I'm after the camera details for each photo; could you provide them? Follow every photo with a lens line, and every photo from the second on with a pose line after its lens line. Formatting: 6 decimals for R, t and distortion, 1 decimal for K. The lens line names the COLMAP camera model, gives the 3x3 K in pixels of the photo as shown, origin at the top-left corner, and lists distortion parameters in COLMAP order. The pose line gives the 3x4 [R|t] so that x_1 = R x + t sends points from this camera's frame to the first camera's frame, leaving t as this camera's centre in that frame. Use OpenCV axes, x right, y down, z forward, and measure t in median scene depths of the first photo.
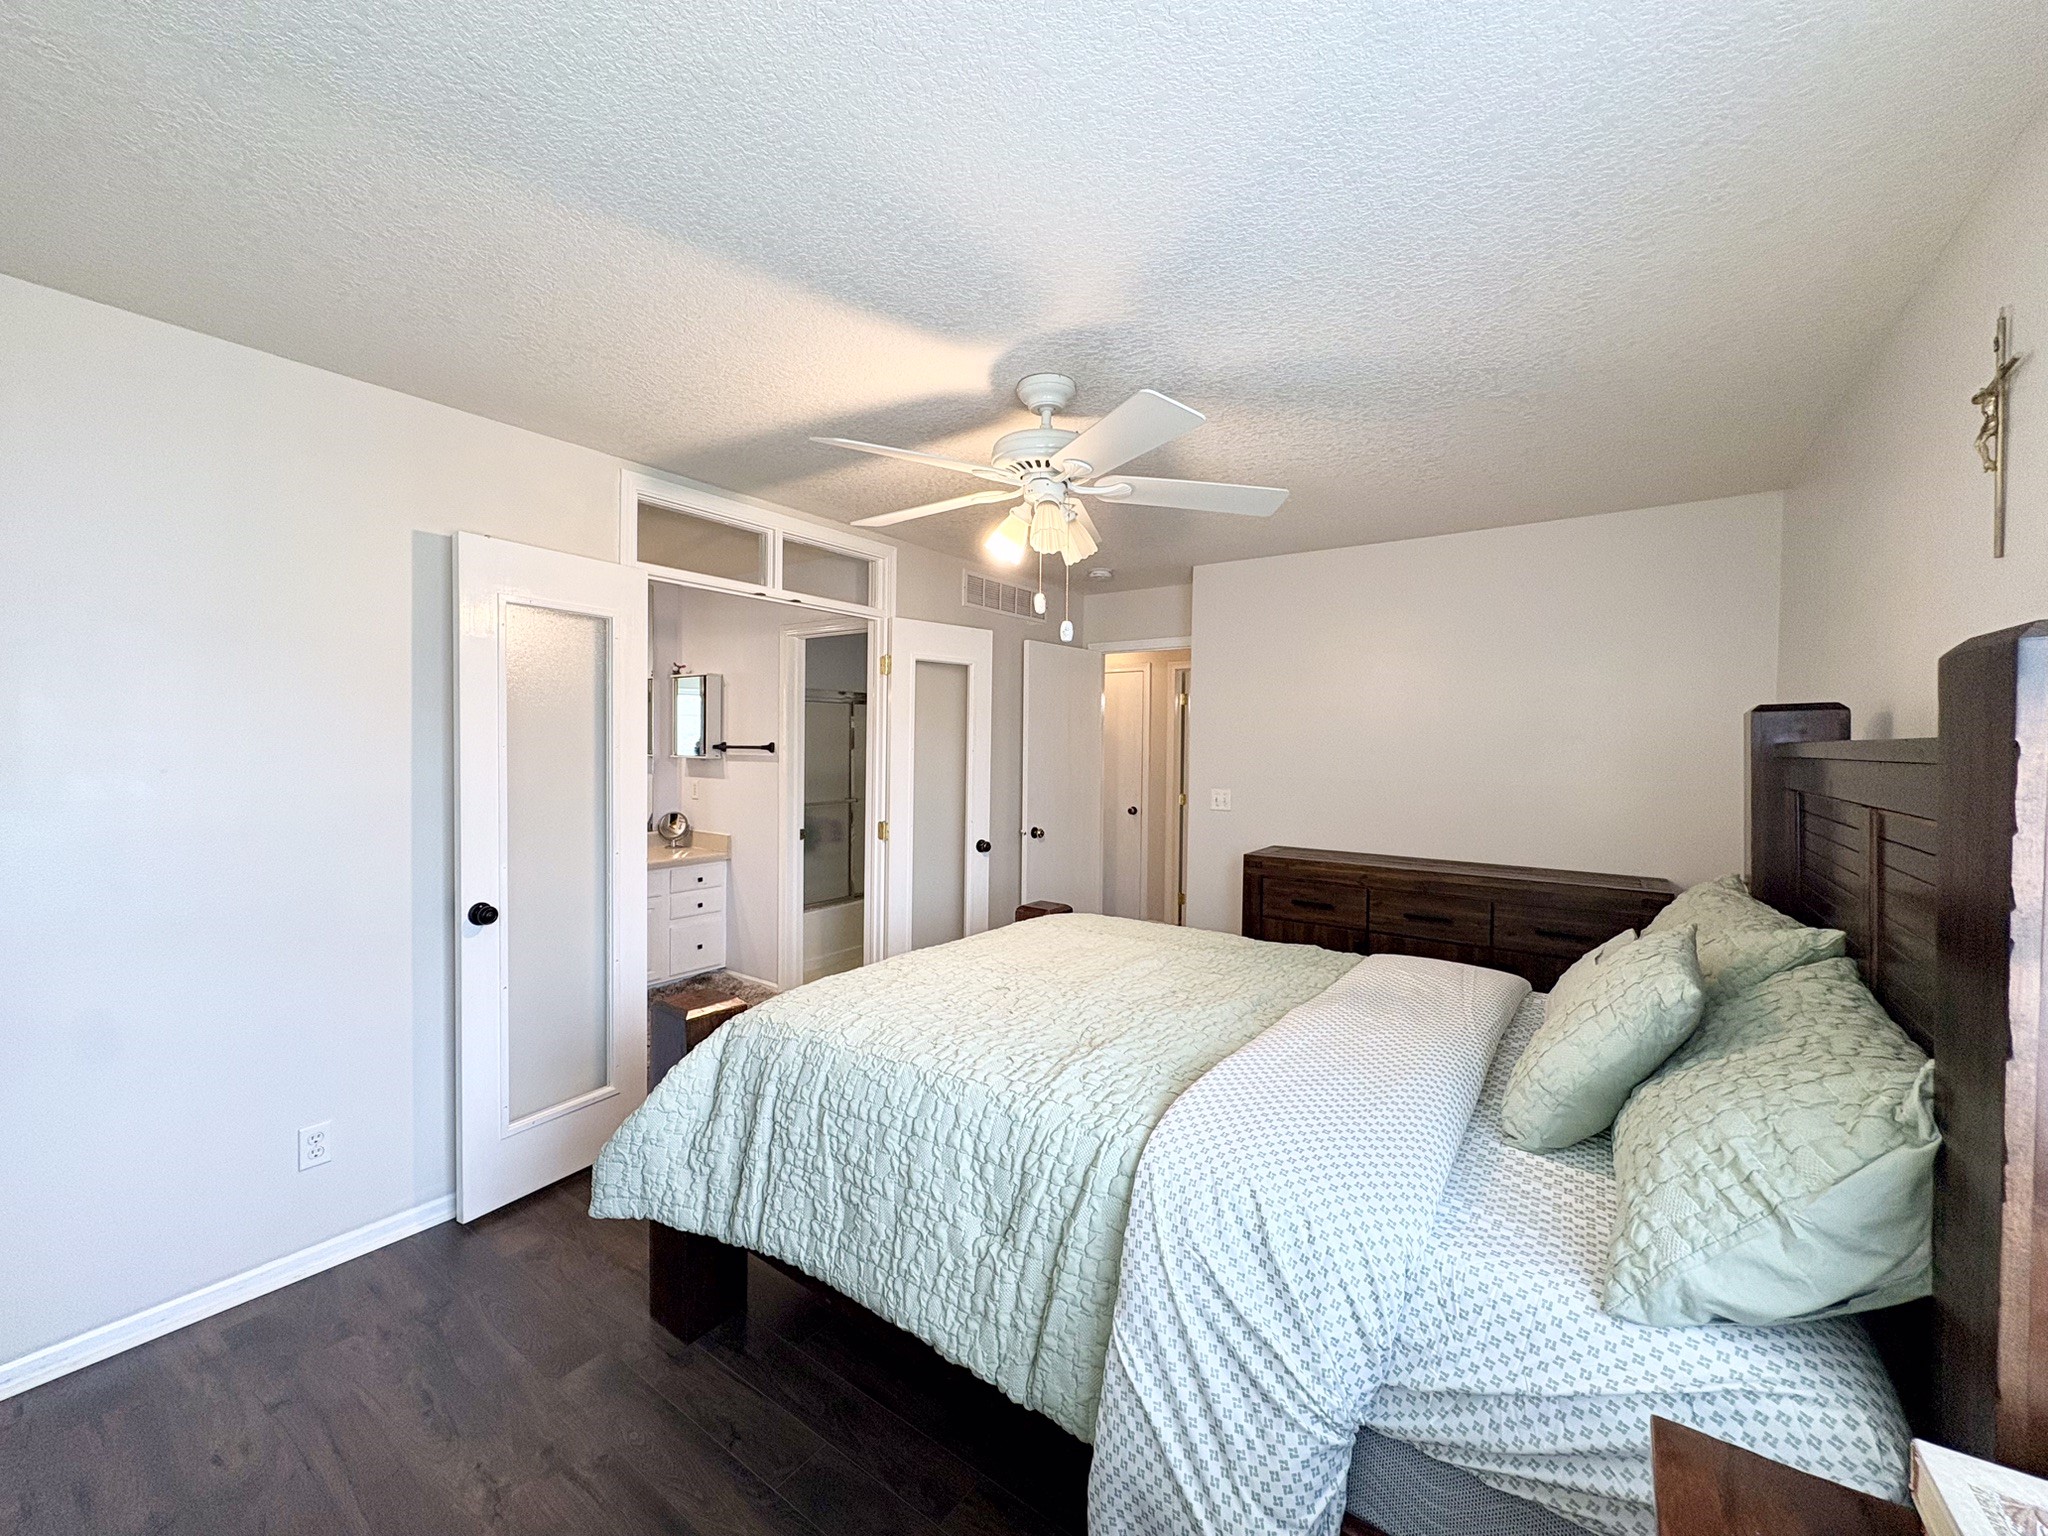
lens RADIAL K [[812.3, 0, 1015.1], [0, 812.3, 766.8], [0, 0, 1]] dist [-0.002049, 0.000490]
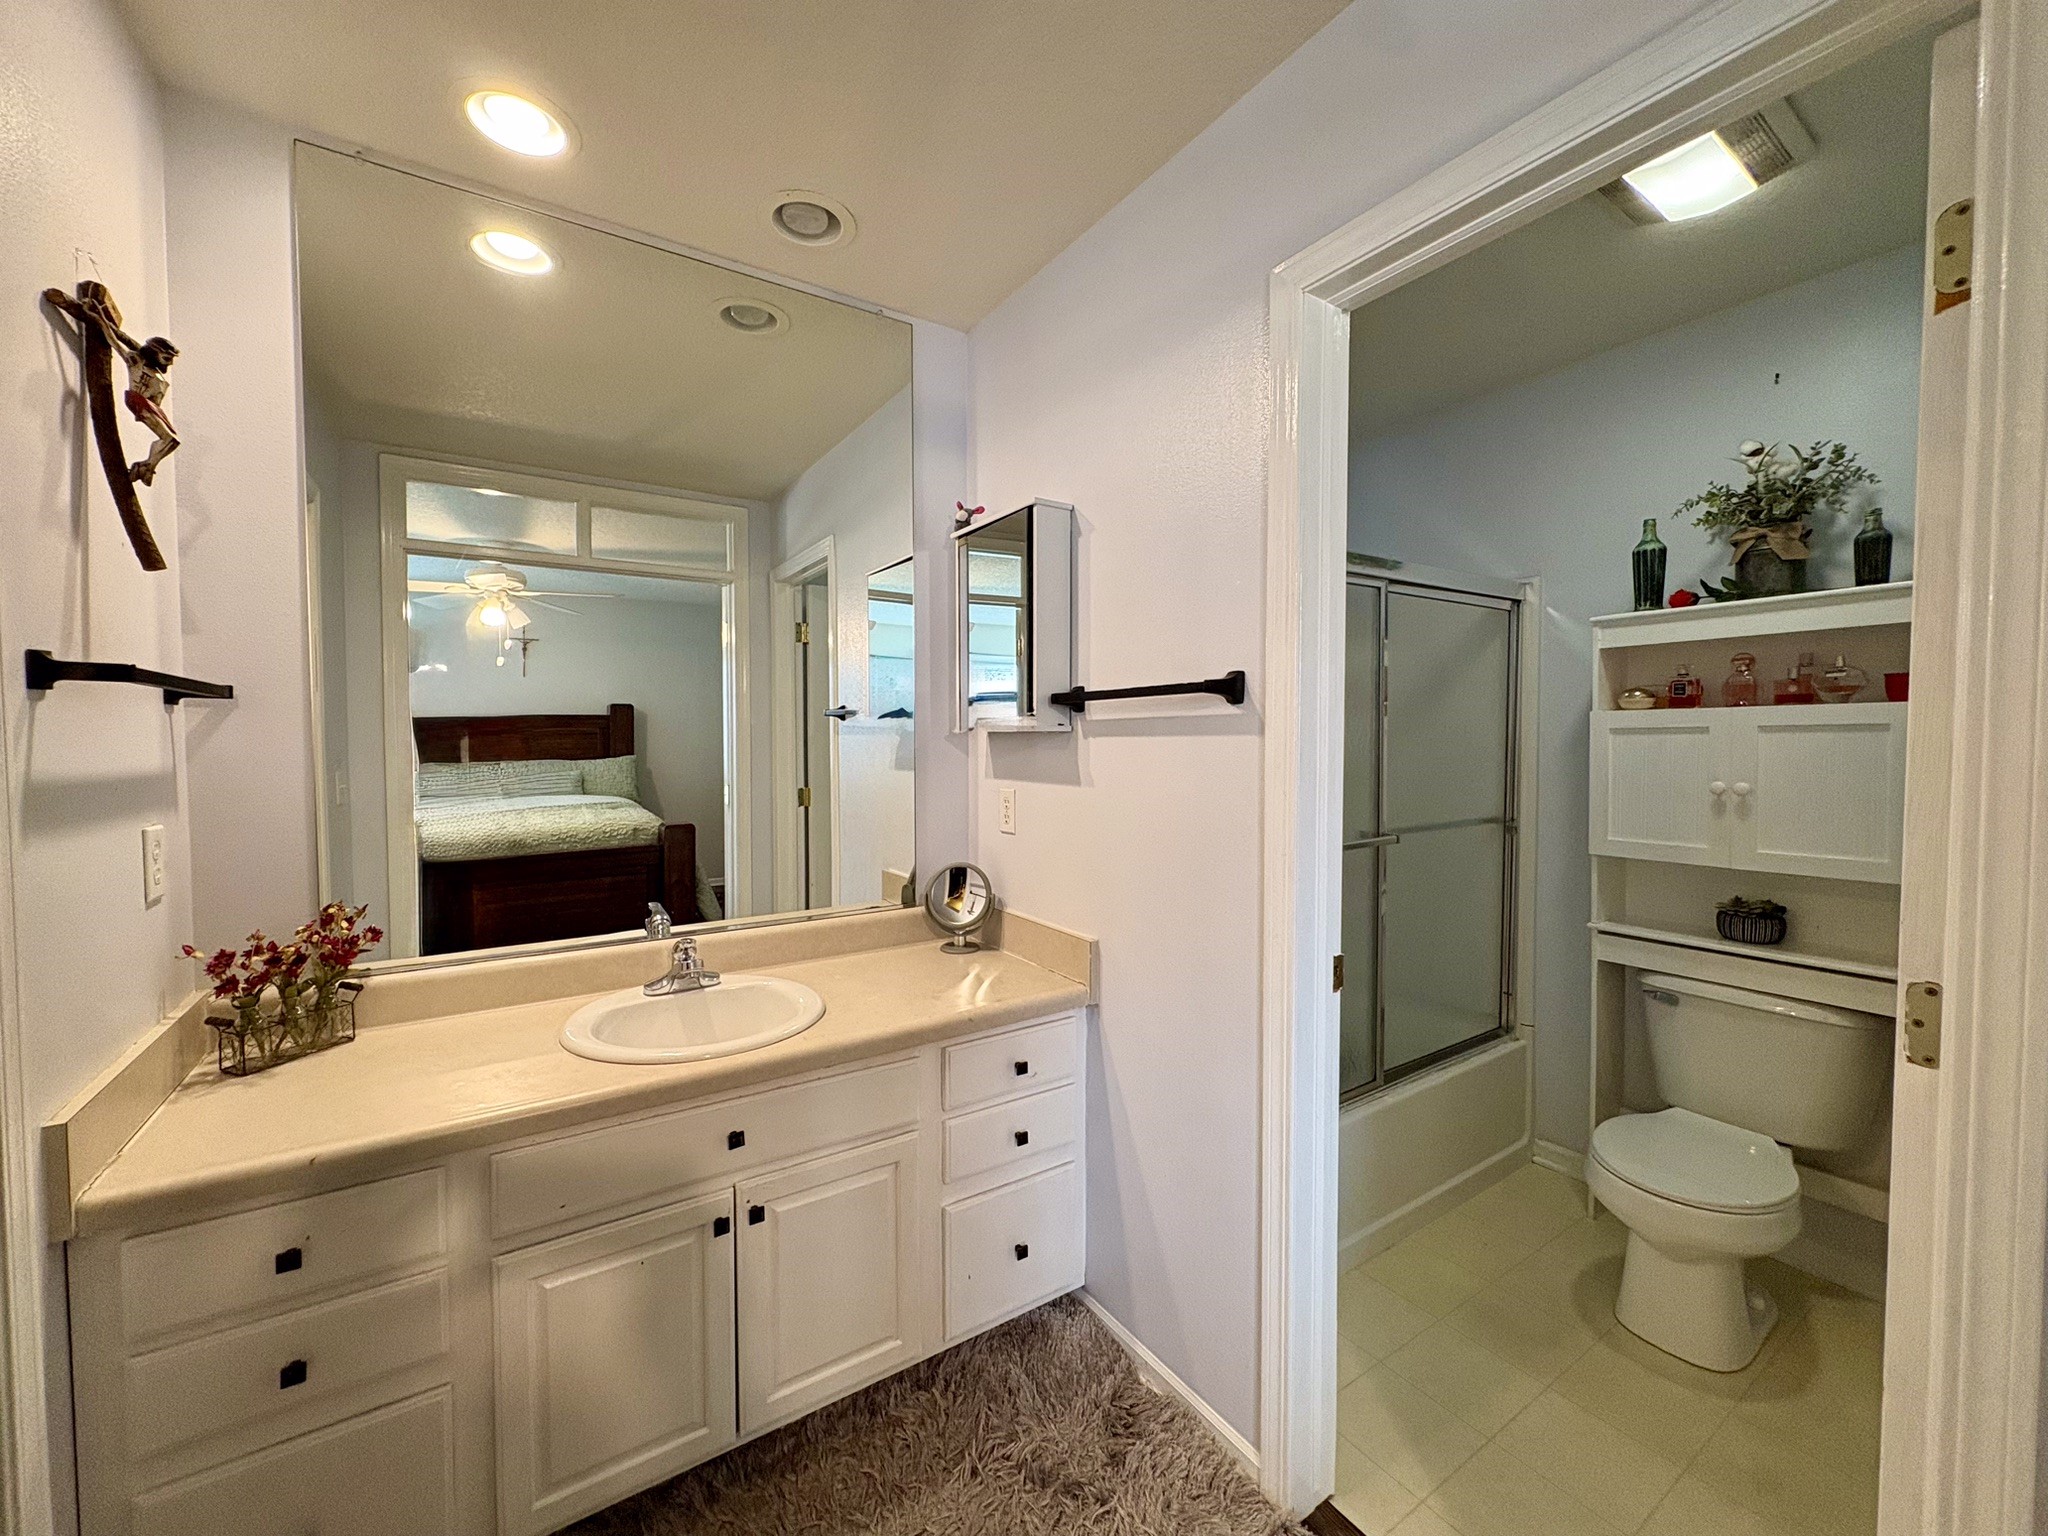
lens RADIAL K [[812.3, 0, 1019.1], [0, 812.3, 770.3], [0, 0, 1]] dist [-0.002049, 0.000490]
pose [[0.934312, 0.001869, -0.356450, -0.251823], [0.003429, 0.999893, 0.014230, 0.002888], [0.356439, -0.014517, 0.934206, 0.644298]]
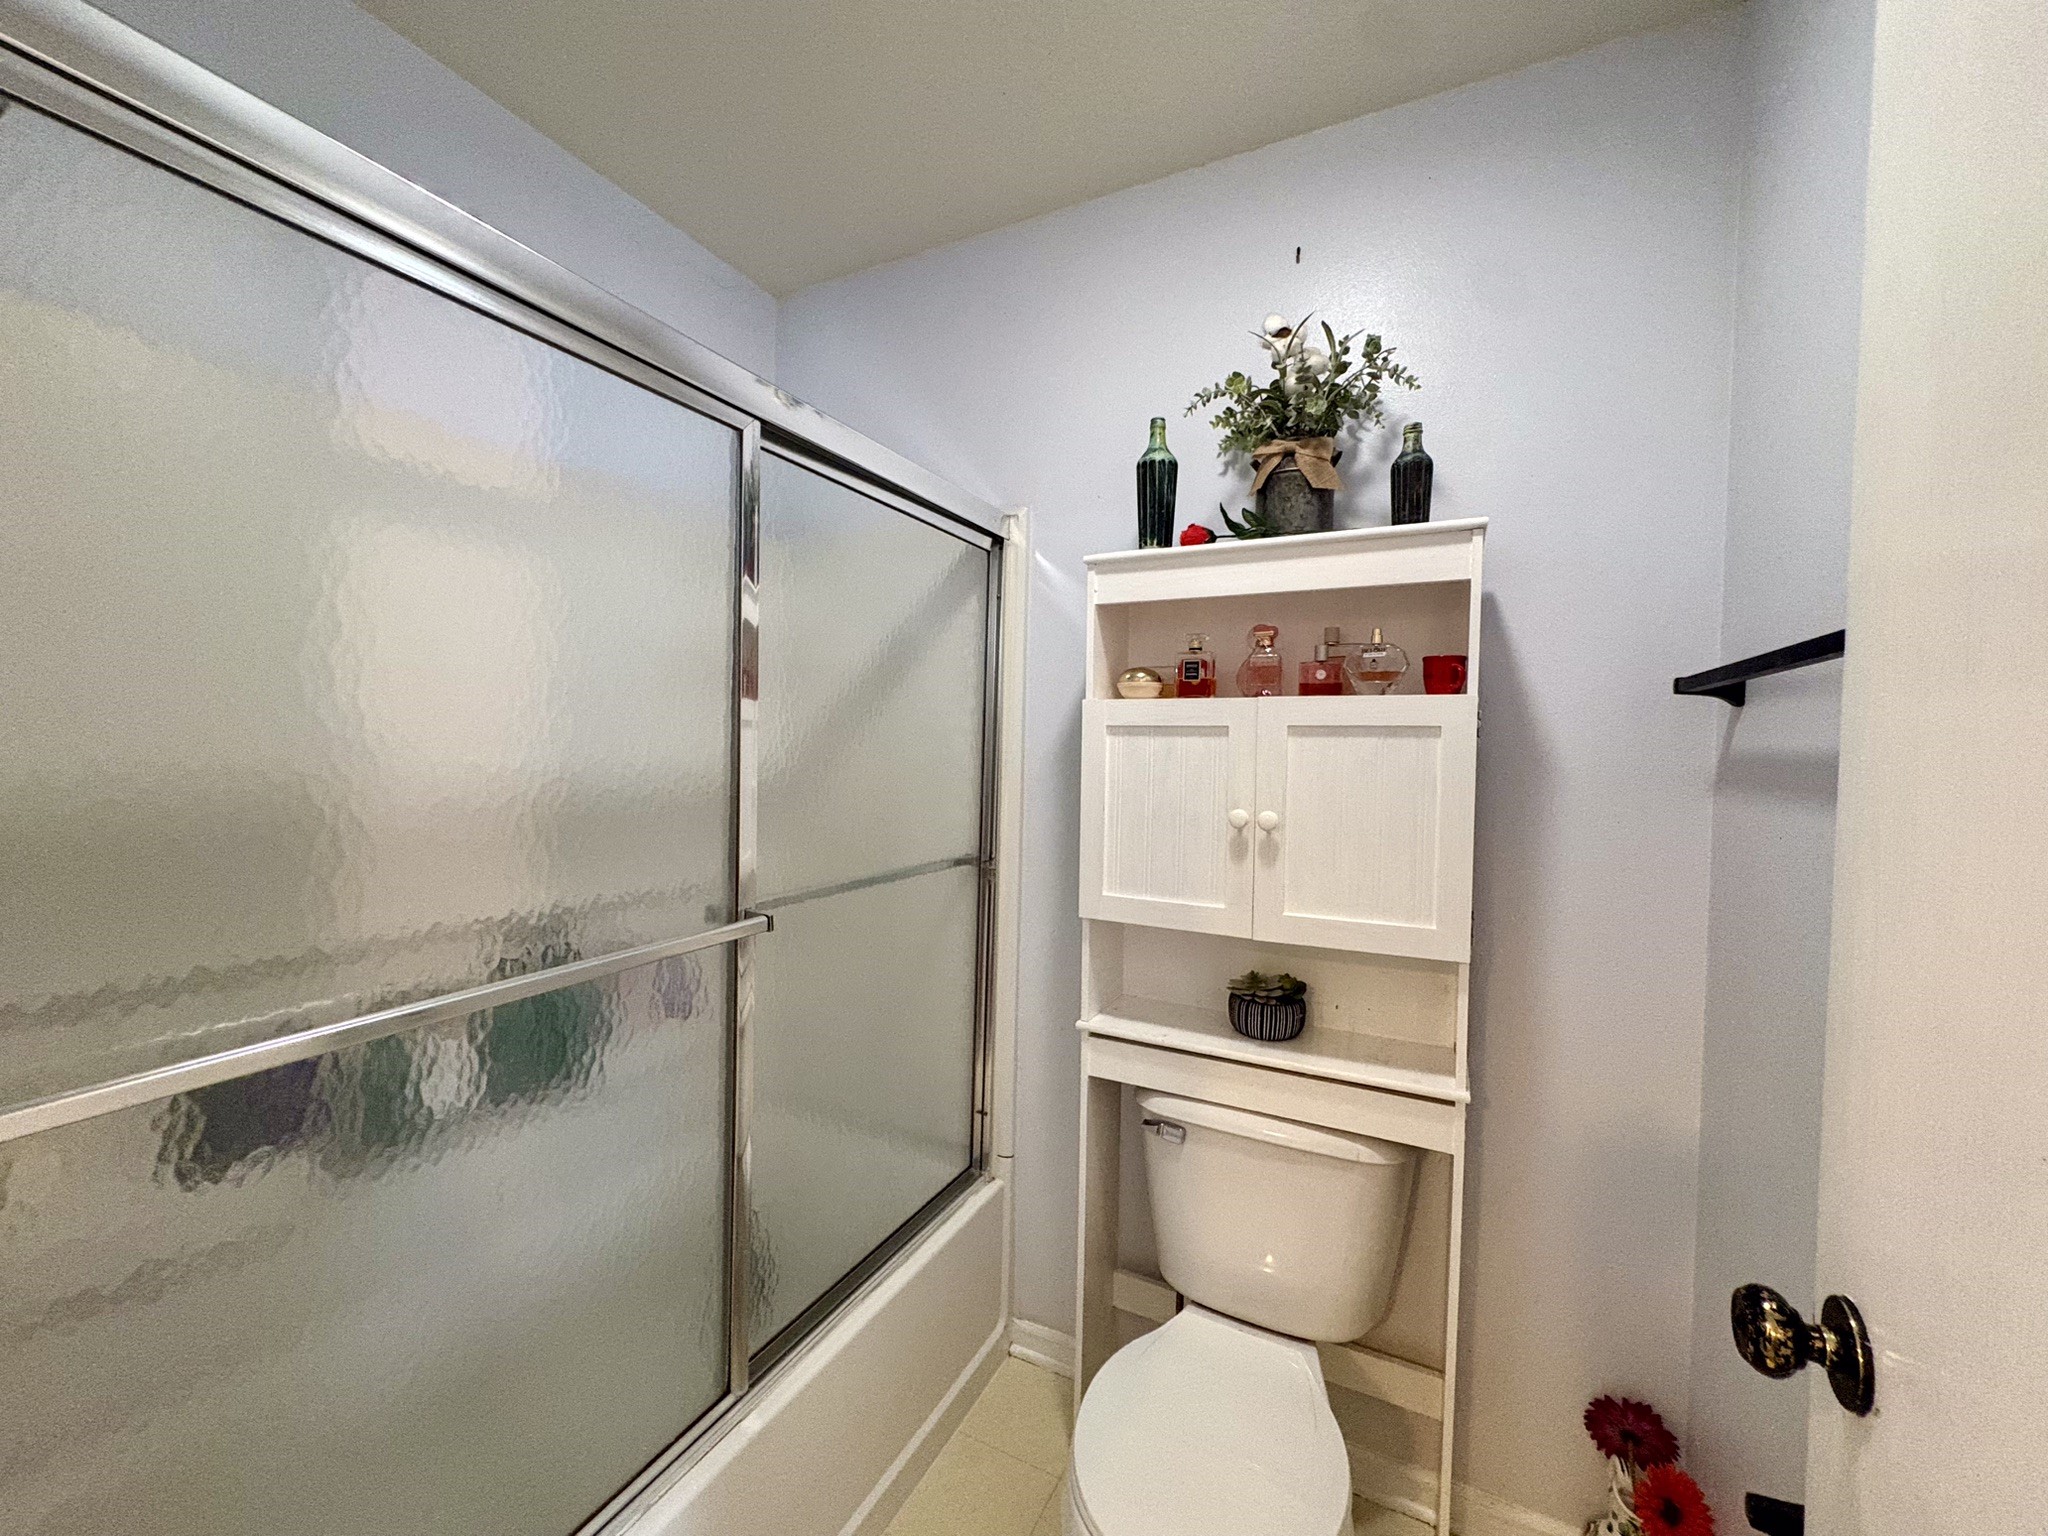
lens RADIAL K [[812.3, 0, 1024.8], [0, 812.3, 770.9], [0, 0, 1]] dist [-0.002049, 0.000490]
pose [[0.986986, 0.015311, 0.160074, -0.222928], [-0.015934, 0.999870, 0.002612, 0.003171], [-0.160013, -0.005128, 0.987102, 0.748971]]
